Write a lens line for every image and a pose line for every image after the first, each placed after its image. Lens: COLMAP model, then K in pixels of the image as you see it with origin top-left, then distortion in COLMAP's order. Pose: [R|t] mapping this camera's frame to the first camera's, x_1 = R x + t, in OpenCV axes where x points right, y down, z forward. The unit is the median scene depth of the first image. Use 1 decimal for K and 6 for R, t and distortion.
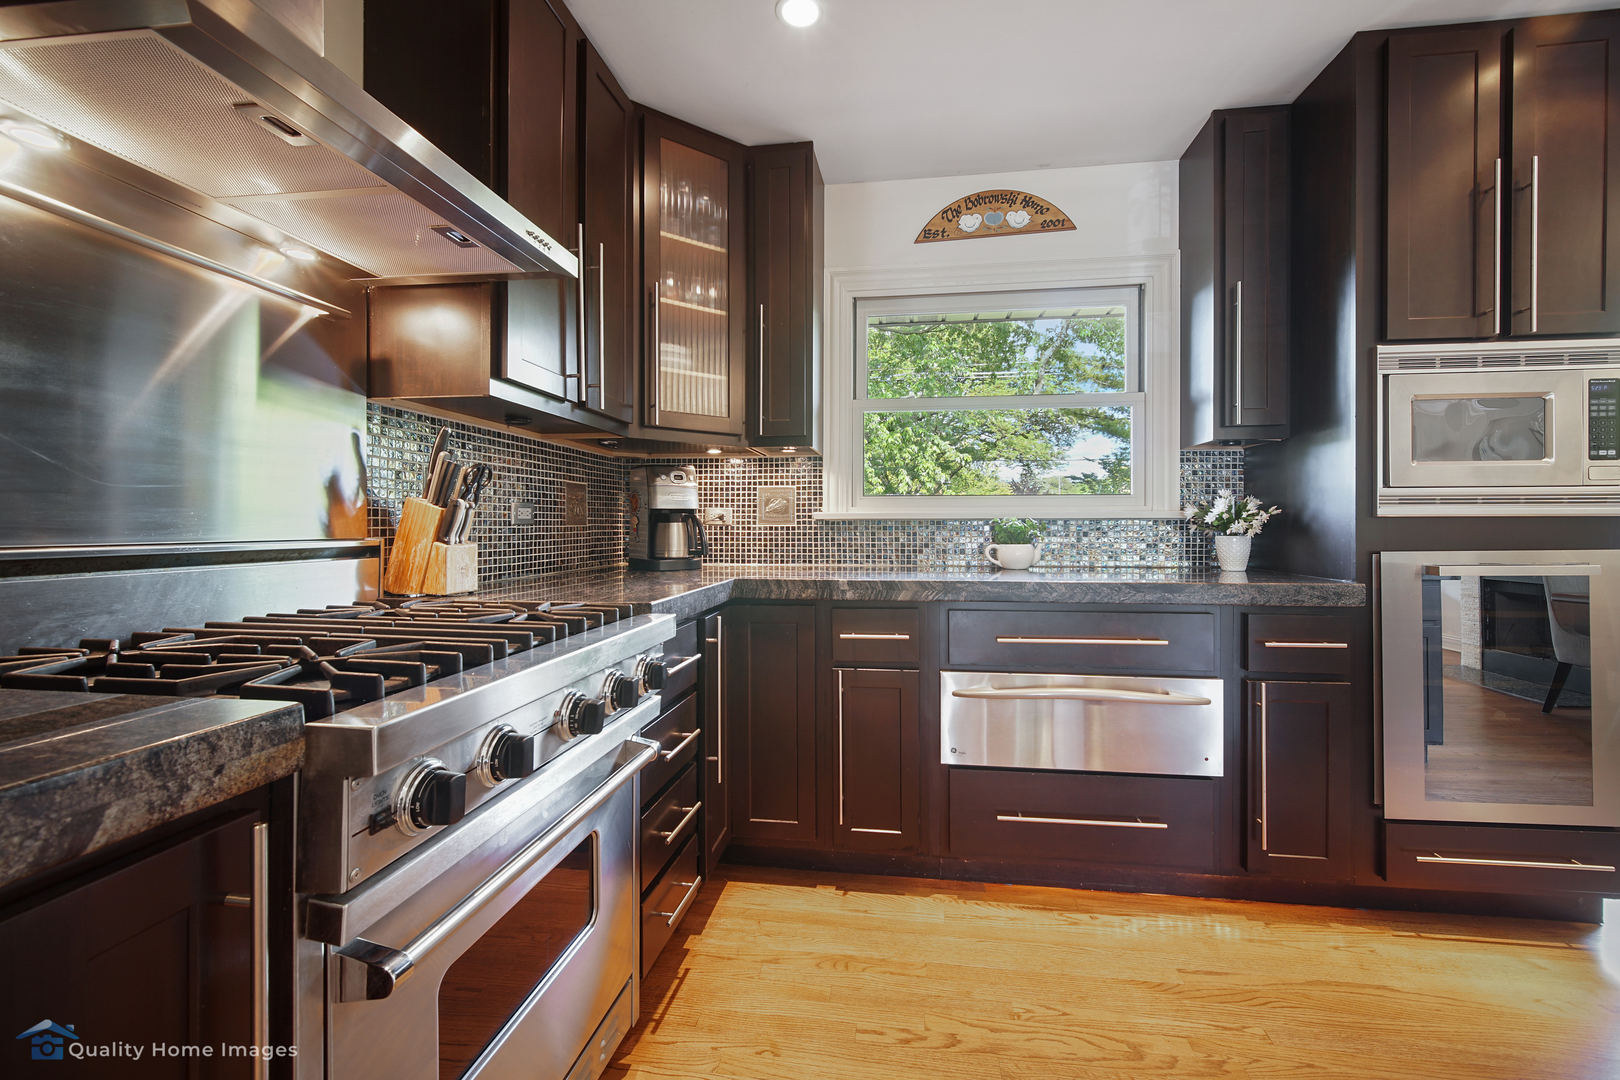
lens RADIAL K [[640.8, 0, 821.8], [0, 640.8, 525.4], [0, 0, 1]] dist [-0.000010, 0.000024]
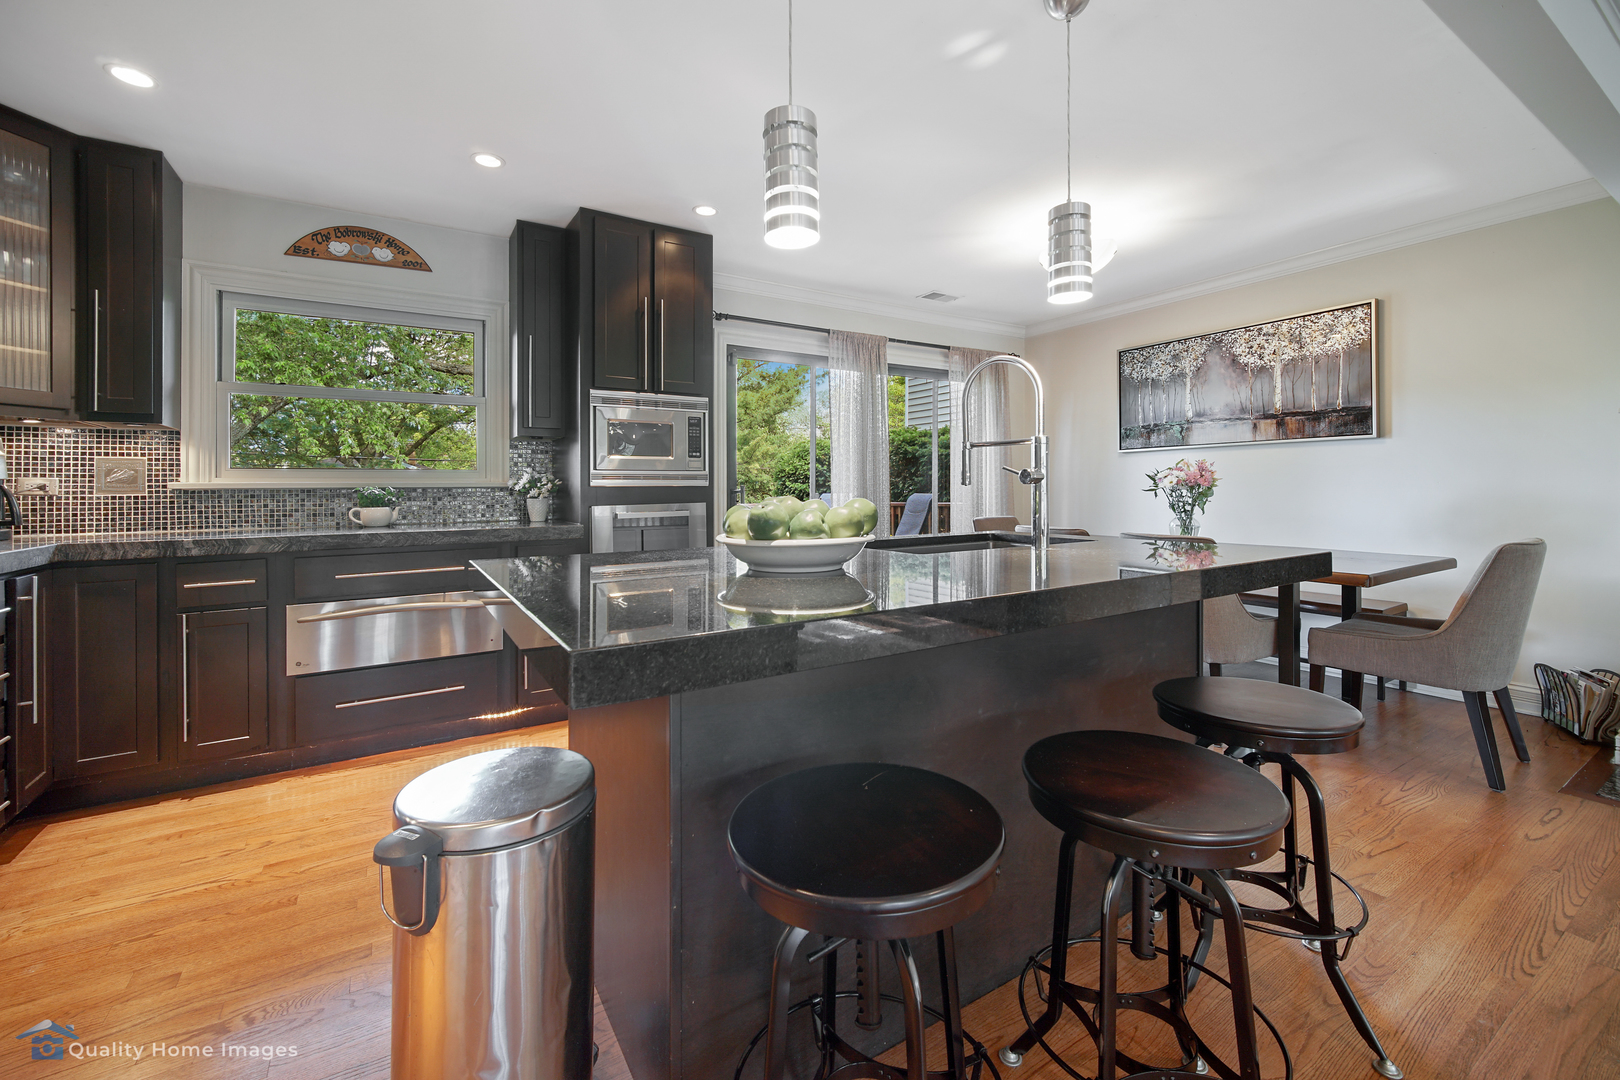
lens RADIAL K [[670.0, 0, 786.4], [0, 670.0, 483.5], [0, 0, 1]] dist [0.000545, 0.000580]
pose [[0.783436, -0.000909, 0.621471, 0.101212], [0.007688, 0.999937, -0.008230, -0.001424], [-0.621424, 0.011225, 0.783394, -0.534103]]
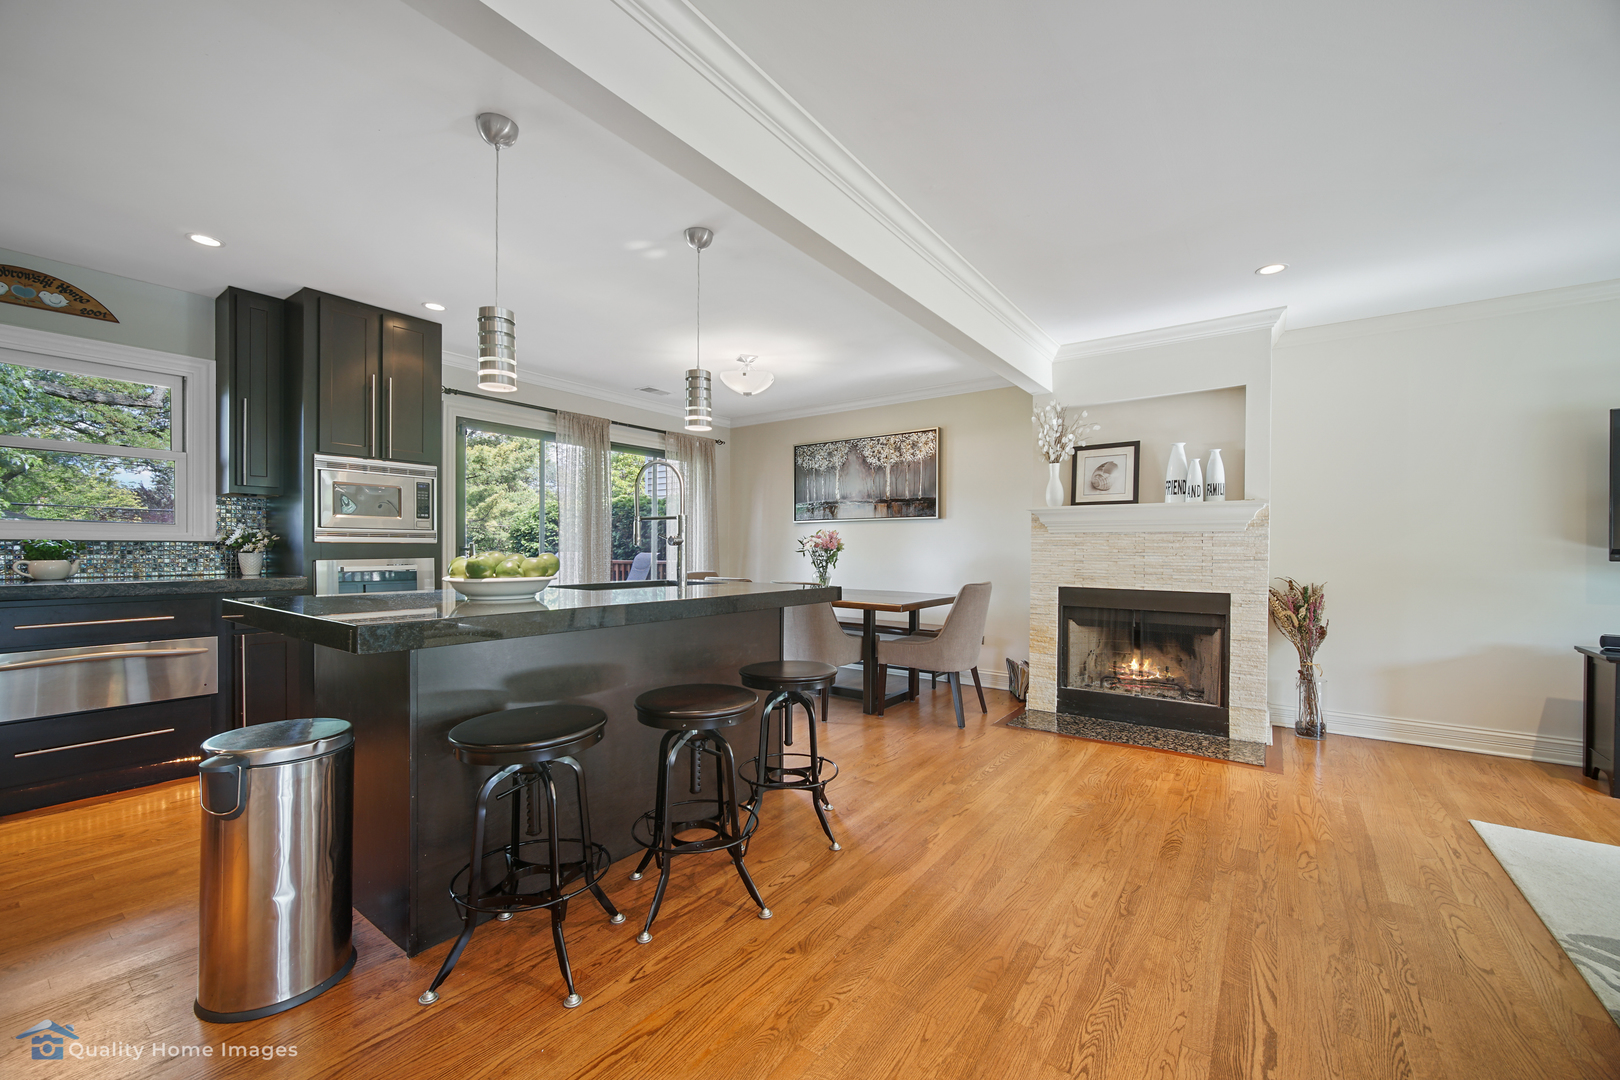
lens RADIAL K [[656.4, 0, 813.1], [0, 656.4, 558.5], [0, 0, 1]] dist [-0.000866, -0.000205]
pose [[0.474838, -0.010211, 0.880014, -0.115293], [-0.004600, 0.999890, 0.014085, 0.000694], [-0.880061, -0.010736, 0.474739, -0.881311]]
